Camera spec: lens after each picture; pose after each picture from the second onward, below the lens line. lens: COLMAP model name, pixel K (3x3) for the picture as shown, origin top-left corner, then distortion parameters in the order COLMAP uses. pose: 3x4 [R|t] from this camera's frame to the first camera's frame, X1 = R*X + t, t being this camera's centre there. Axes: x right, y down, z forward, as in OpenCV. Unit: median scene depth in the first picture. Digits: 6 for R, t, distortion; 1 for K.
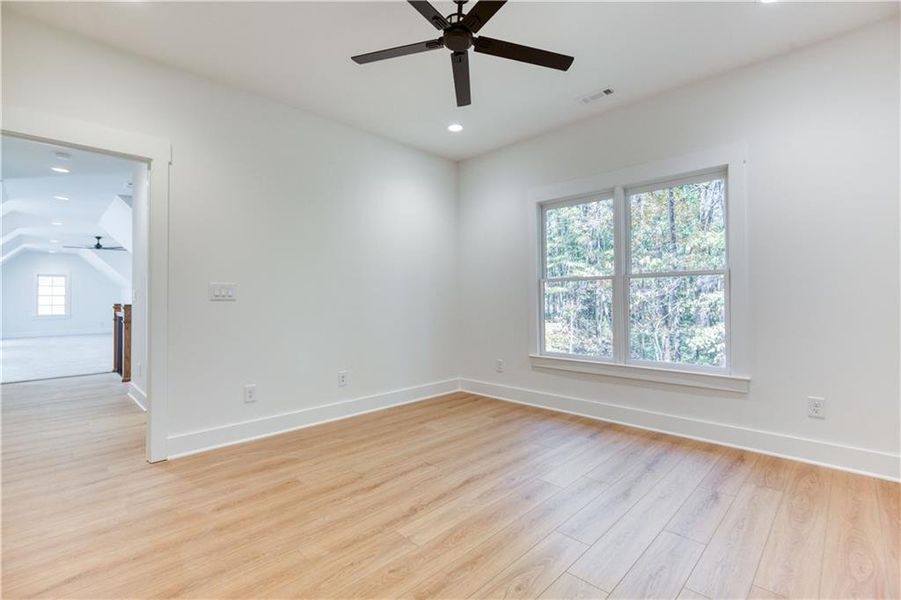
lens RADIAL K [[413.7, 0, 450.2], [0, 413.7, 300.3], [0, 0, 1]] dist [-0.004709, 0.002257]
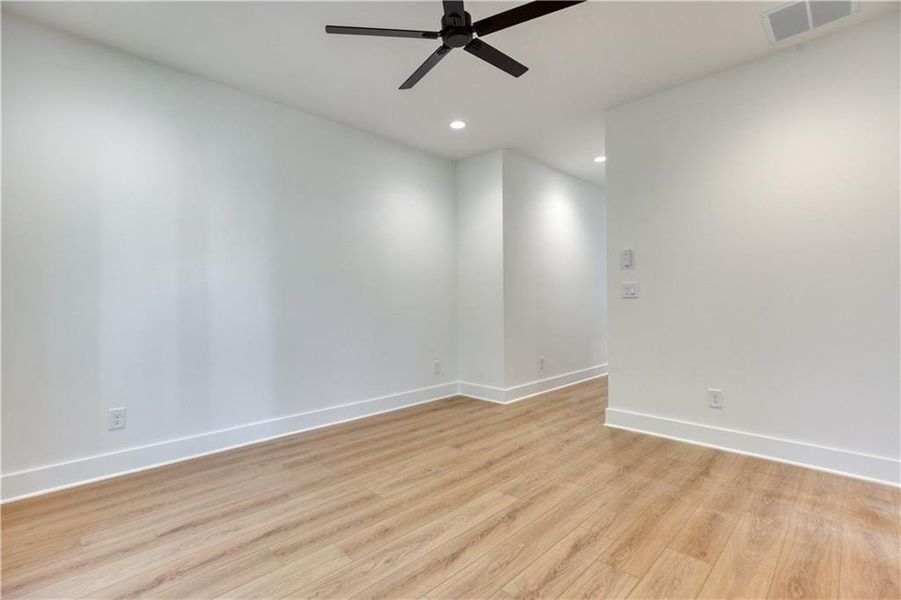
lens RADIAL K [[413.7, 0, 451.8], [0, 413.7, 299.8], [0, 0, 1]] dist [-0.004709, 0.002257]
pose [[-0.999798, 0.019657, 0.004222, 0.037509], [0.019681, 0.999791, 0.005612, -0.012474], [-0.004111, 0.005694, -0.999975, 1.958398]]
